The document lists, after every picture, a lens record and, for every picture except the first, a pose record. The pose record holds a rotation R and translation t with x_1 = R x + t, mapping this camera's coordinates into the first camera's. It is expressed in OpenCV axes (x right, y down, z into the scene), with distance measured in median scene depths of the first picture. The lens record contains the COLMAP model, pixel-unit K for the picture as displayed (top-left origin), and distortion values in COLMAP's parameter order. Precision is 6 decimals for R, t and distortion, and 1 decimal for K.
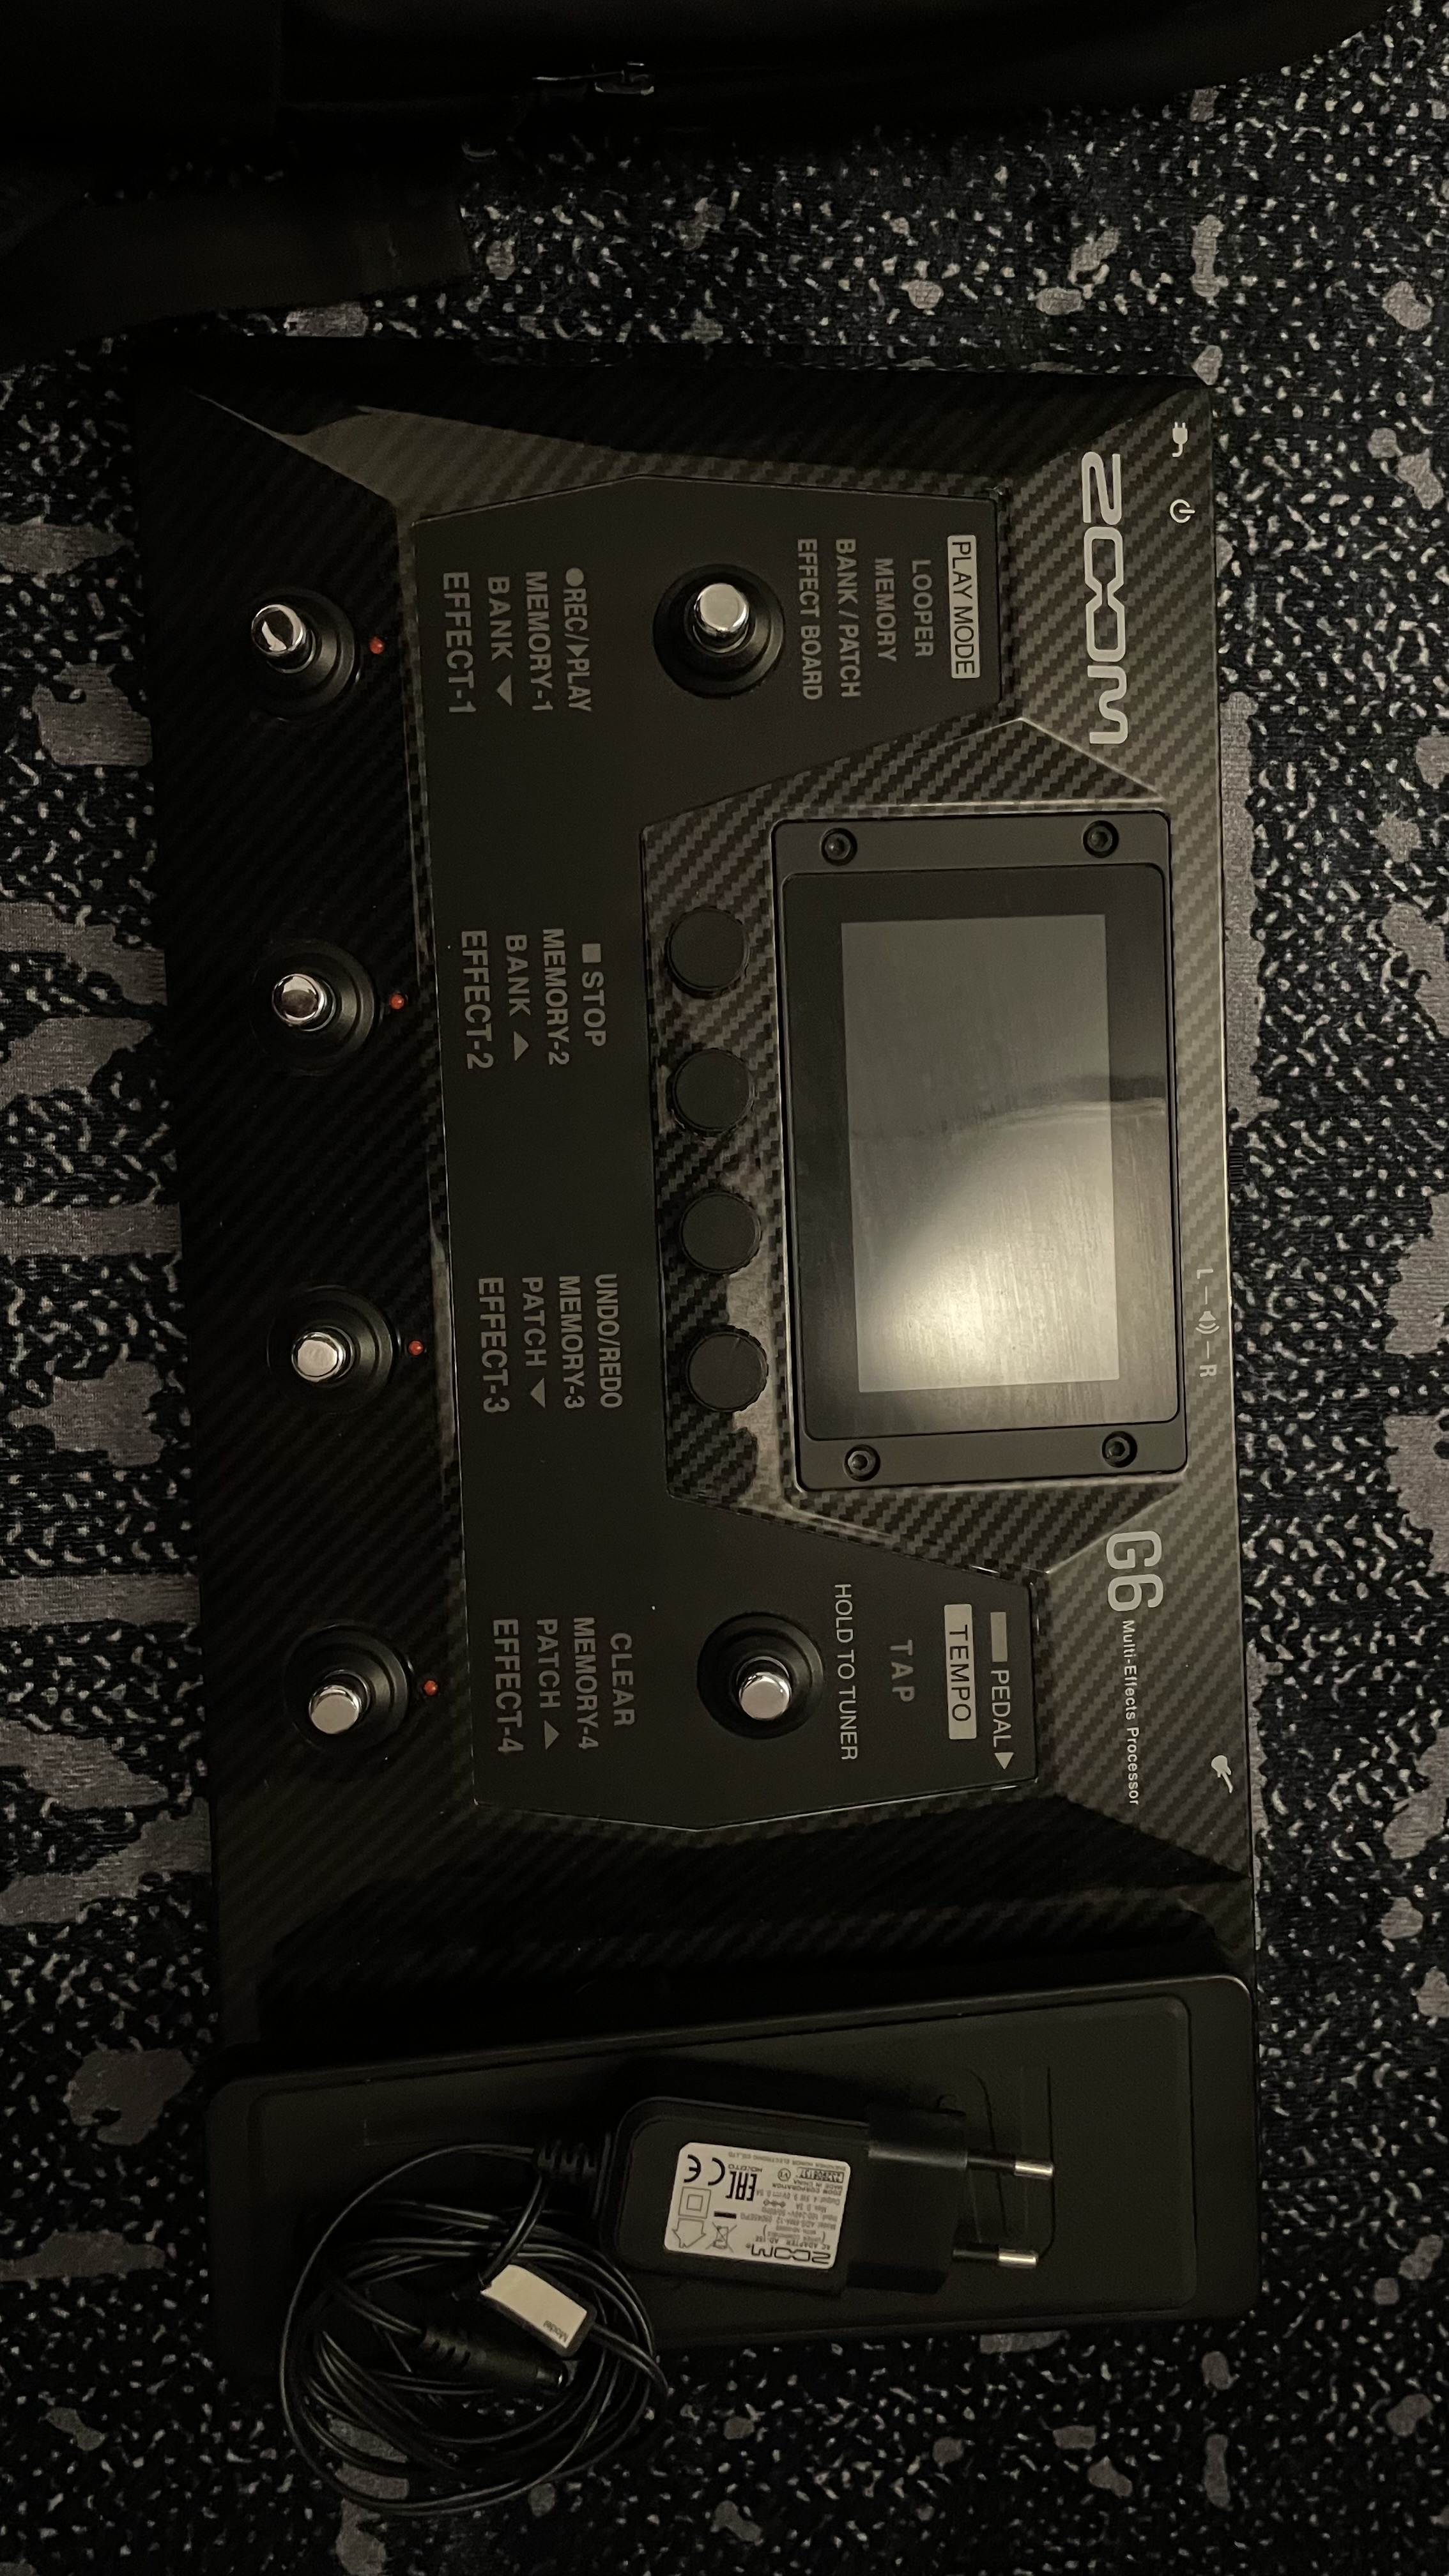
lens RADIAL K [[1981.0, 0, 677.0], [0, 1981.0, 1289.6], [0, 0, 1]] dist [0.076593, -0.112673]
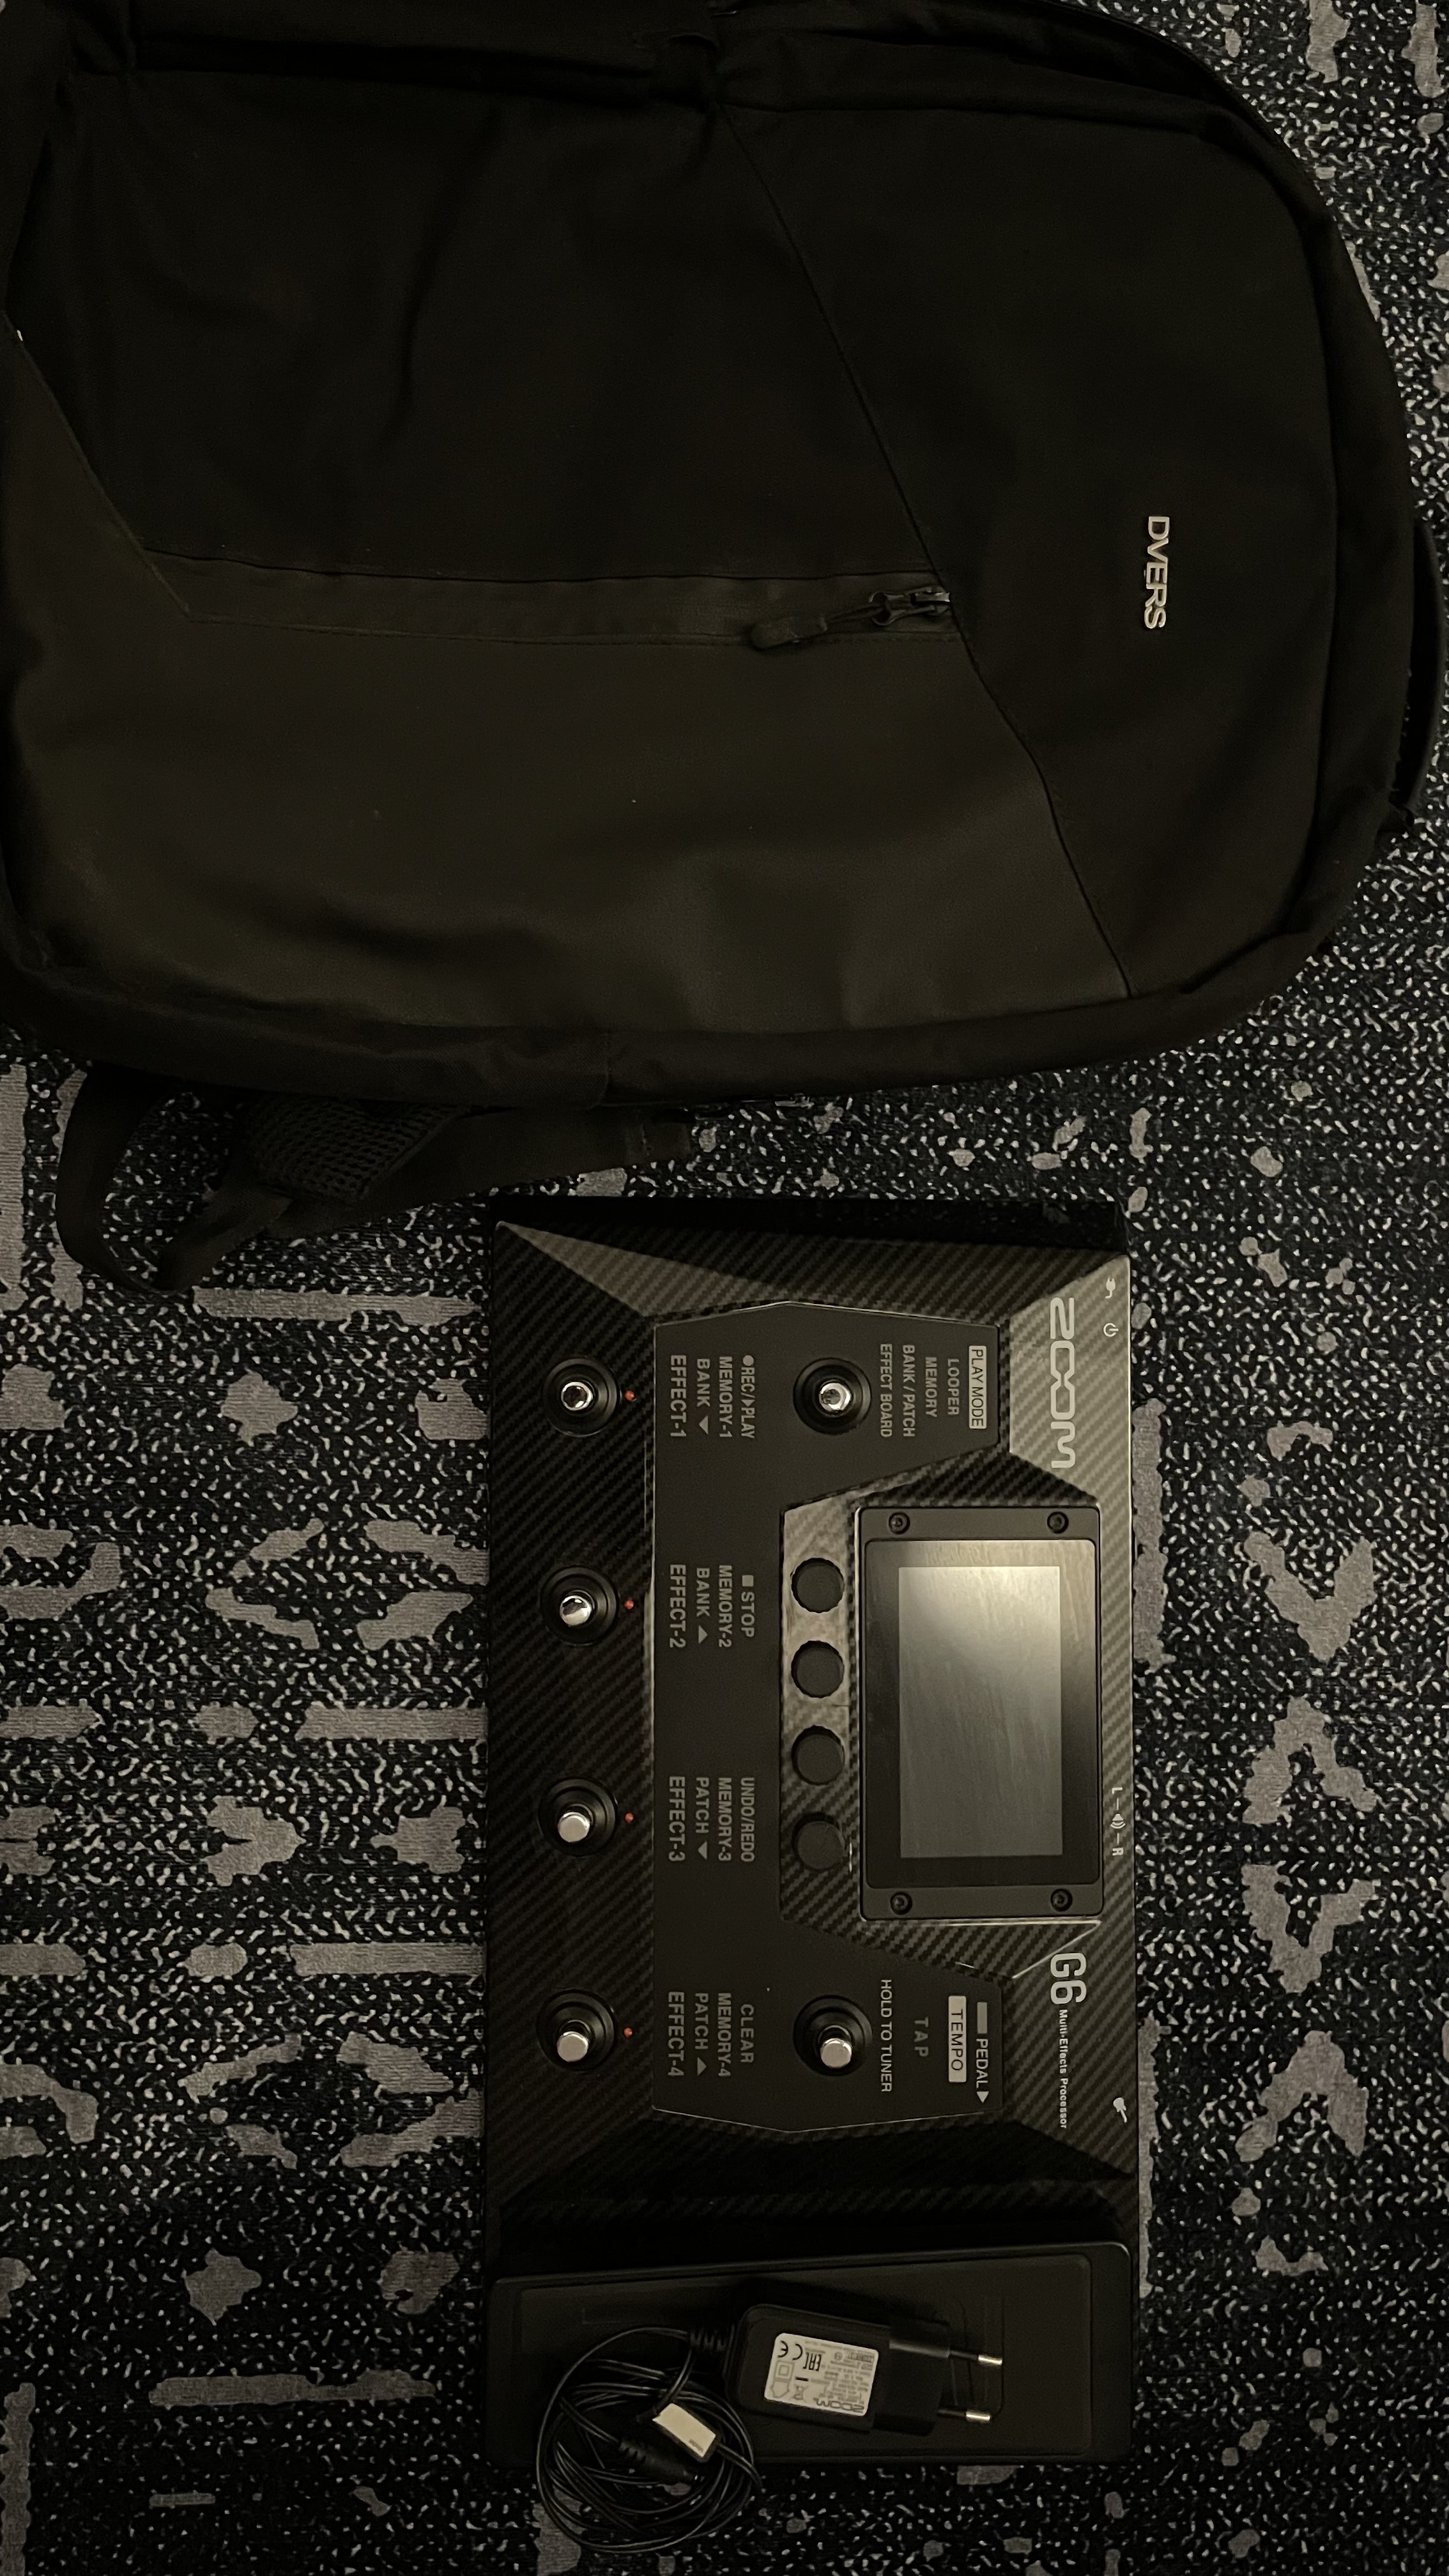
lens RADIAL K [[1981.0, 0, 696.9], [0, 1981.0, 1283.2], [0, 0, 1]] dist [0.076593, -0.112673]
pose [[0.998914, 0.043620, -0.016401, -0.064470], [-0.044717, 0.996267, -0.073835, -0.273200], [0.013119, 0.074488, 0.997136, -0.627208]]
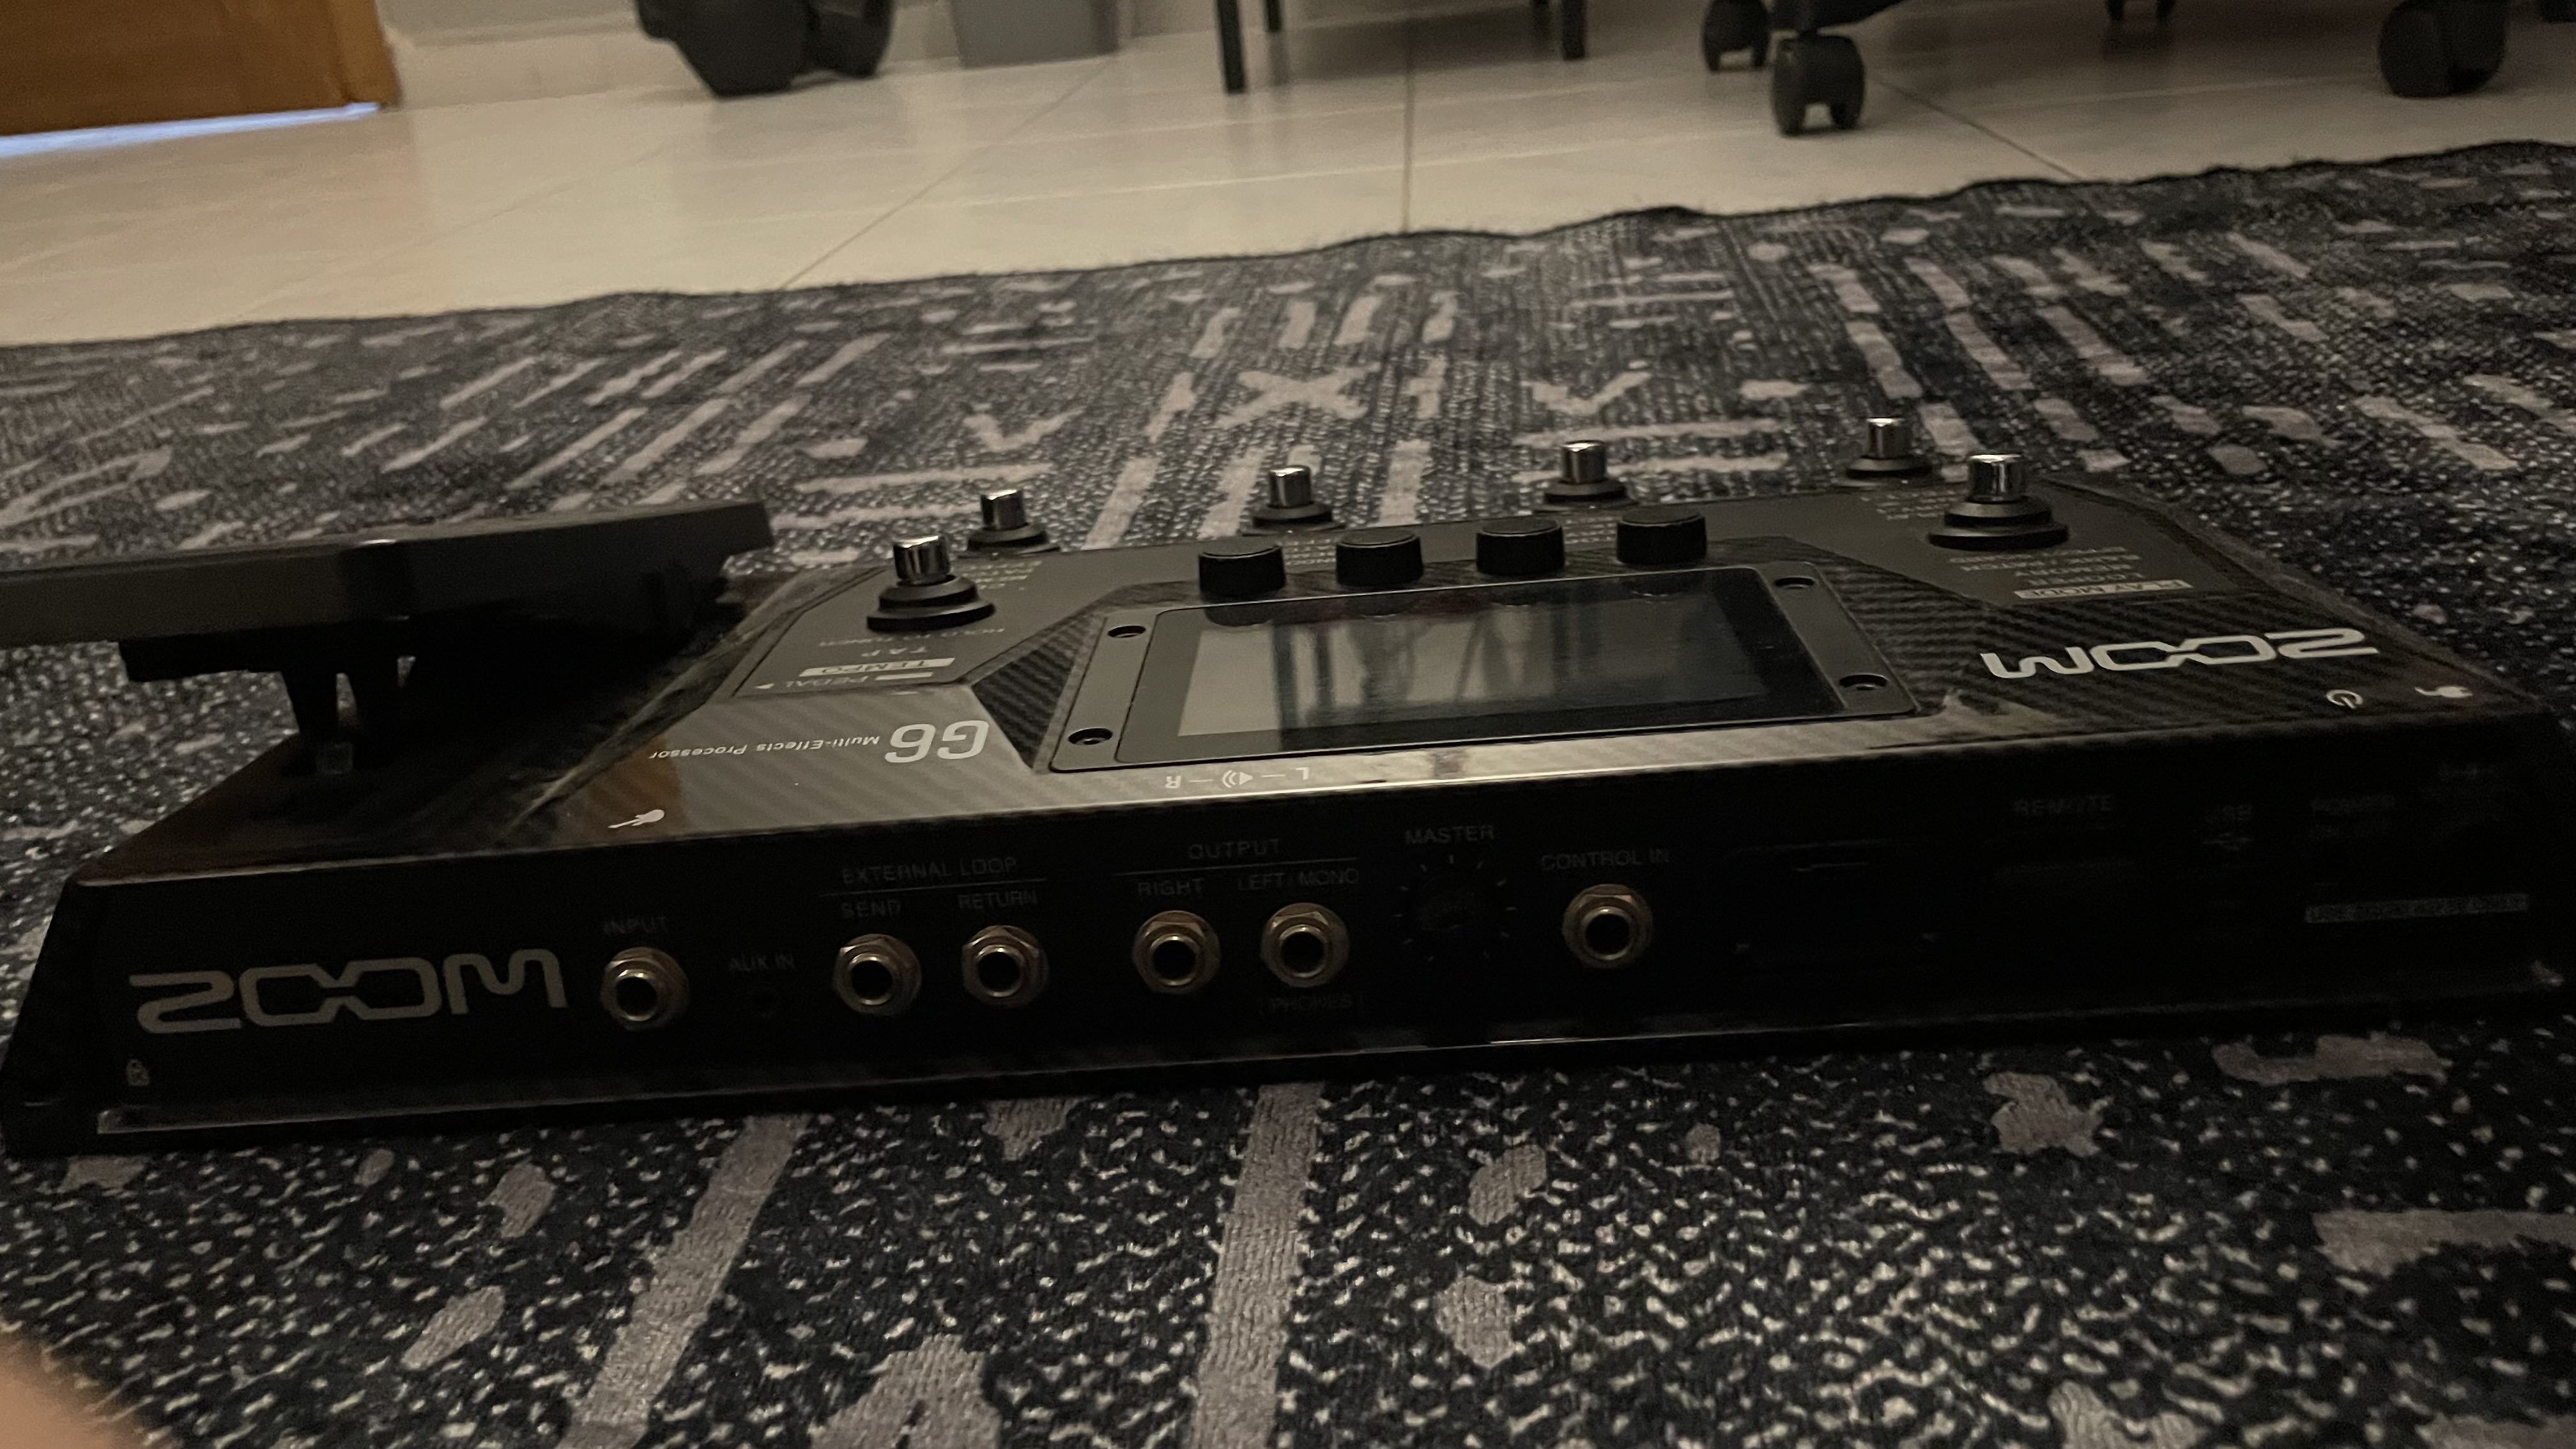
lens RADIAL K [[1981.0, 0, 1276.8], [0, 1981.0, 714.5], [0, 0, 1]] dist [0.076593, -0.112673]
pose [[-0.089604, 0.265831, -0.959846, 0.934630], [-0.995146, 0.015469, 0.097183, -0.068056], [0.040682, 0.963896, 0.263155, 0.752650]]
